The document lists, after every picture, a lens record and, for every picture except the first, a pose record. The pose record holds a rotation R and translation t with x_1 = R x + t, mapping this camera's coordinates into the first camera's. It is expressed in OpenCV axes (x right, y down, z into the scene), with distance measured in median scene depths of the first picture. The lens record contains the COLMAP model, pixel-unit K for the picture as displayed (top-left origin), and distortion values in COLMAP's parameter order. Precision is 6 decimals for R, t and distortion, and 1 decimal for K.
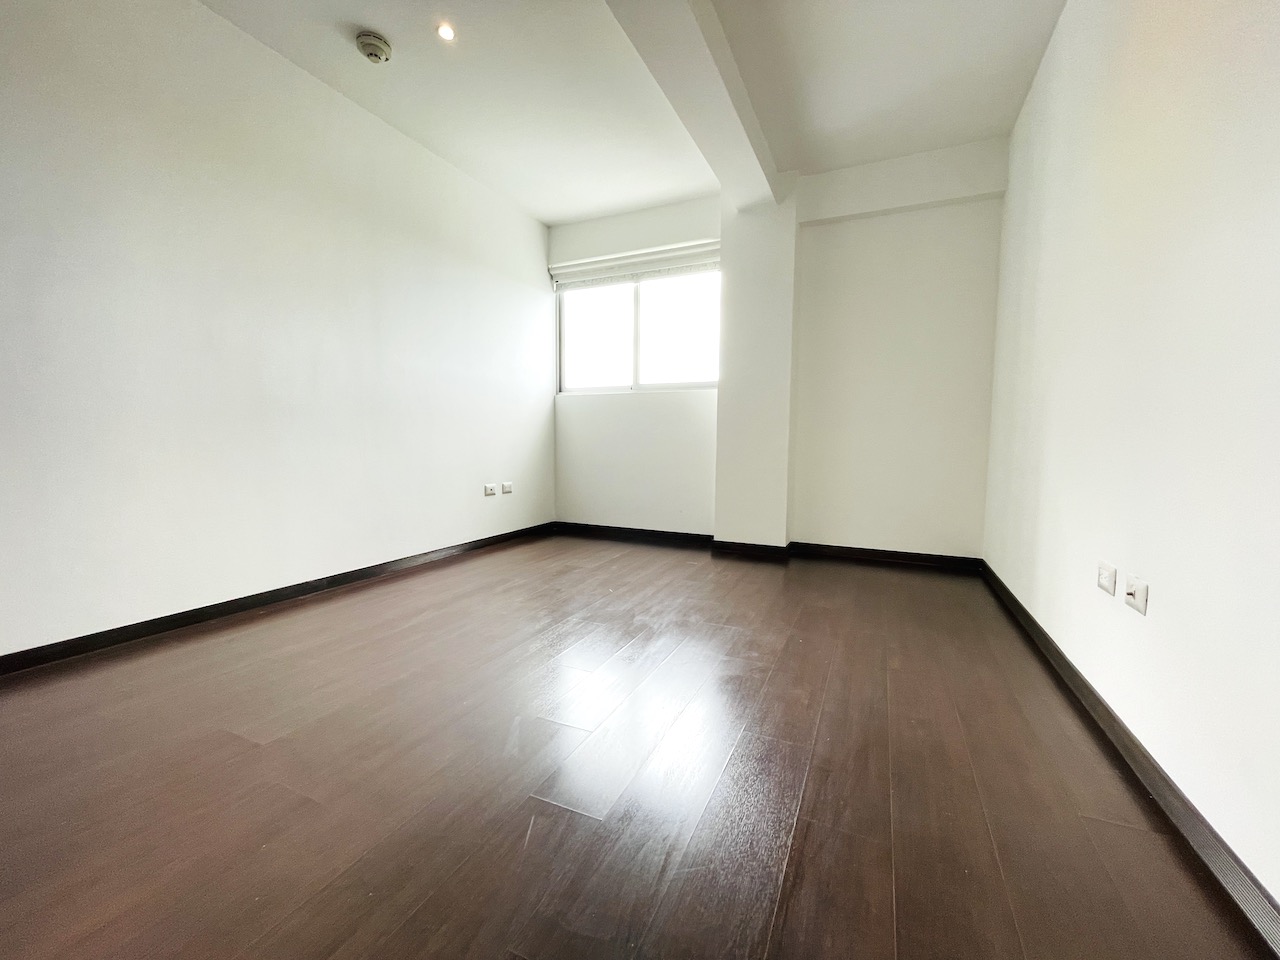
lens RADIAL K [[519.2, 0, 638.9], [0, 519.2, 480.0], [0, 0, 1]] dist [0.001638, 0.000086]
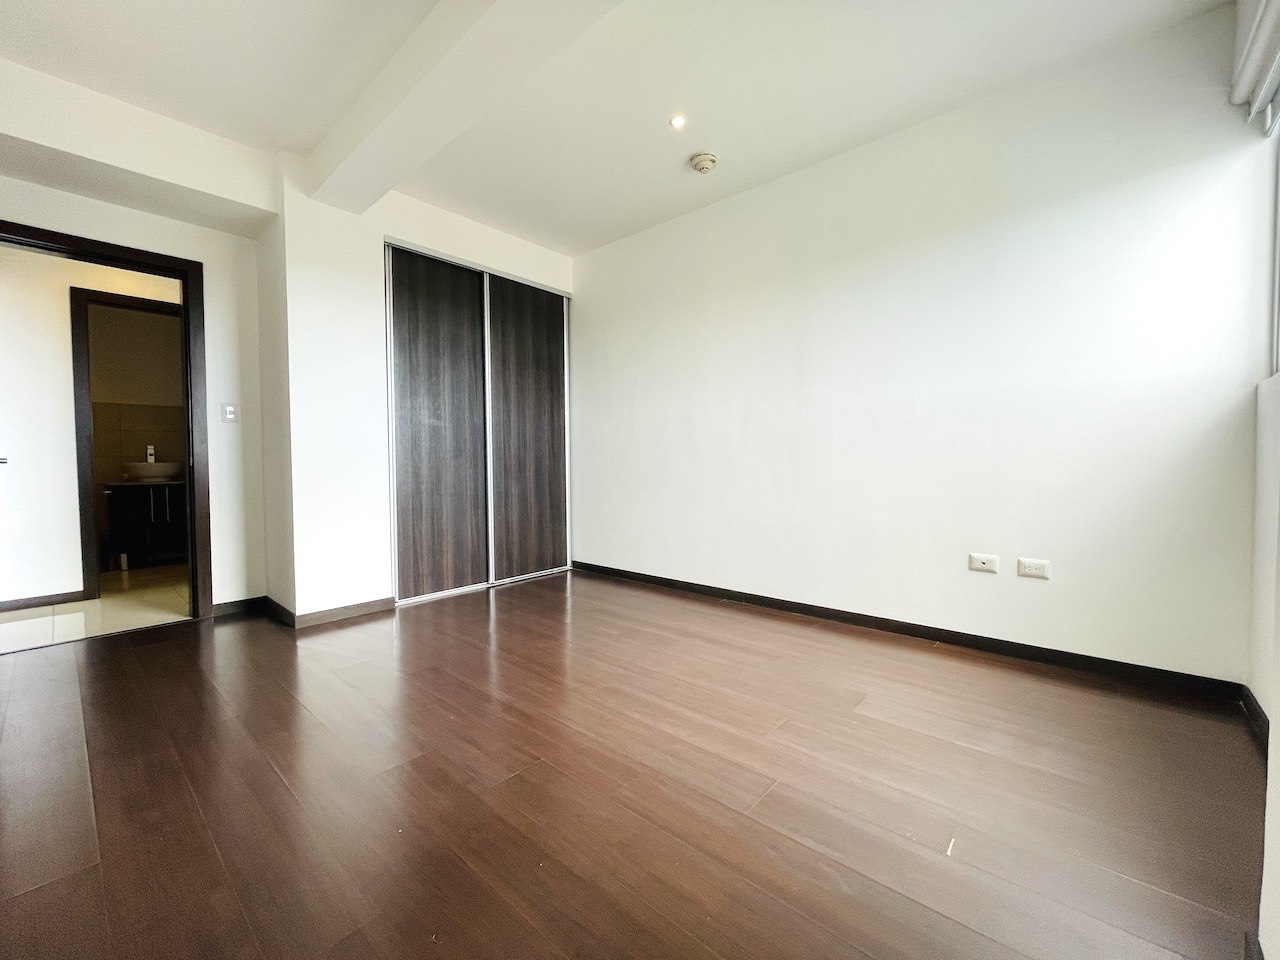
lens RADIAL K [[519.2, 0, 637.9], [0, 519.2, 479.8], [0, 0, 1]] dist [0.001638, 0.000086]
pose [[-0.278594, 0.025765, -0.960063, 0.568442], [-0.076340, 0.995883, 0.048879, -0.105268], [0.957370, 0.086908, -0.275480, 0.985944]]
